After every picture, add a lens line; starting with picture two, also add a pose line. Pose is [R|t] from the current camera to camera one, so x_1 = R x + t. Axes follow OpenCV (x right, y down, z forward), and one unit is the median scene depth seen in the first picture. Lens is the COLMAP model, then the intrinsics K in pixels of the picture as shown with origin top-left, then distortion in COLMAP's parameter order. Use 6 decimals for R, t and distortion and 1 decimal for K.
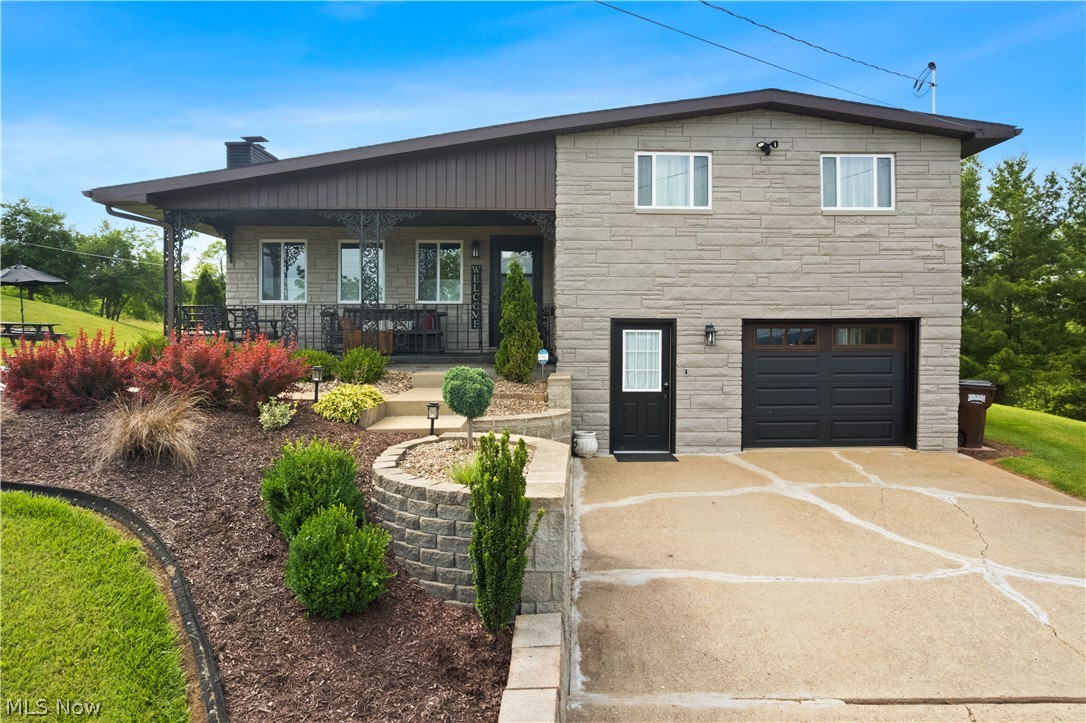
lens RADIAL K [[693.8, 0, 542.7], [0, 693.8, 357.1], [0, 0, 1]] dist [-0.078471, 0.070067]
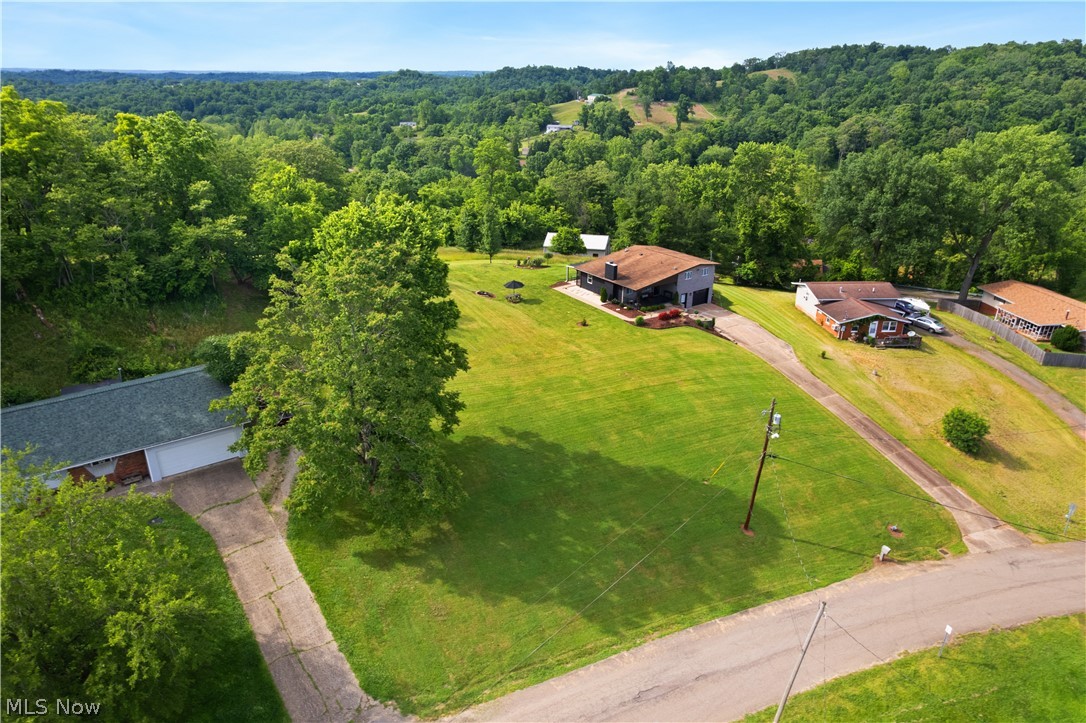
lens RADIAL K [[693.8, 0, 542.7], [0, 693.8, 357.1], [0, 0, 1]] dist [-0.078471, 0.070067]
pose [[0.815954, -0.210177, 0.538557, -5.475543], [0.011931, 0.937497, 0.347790, -2.097385], [-0.577993, -0.277355, 0.767462, -4.226681]]
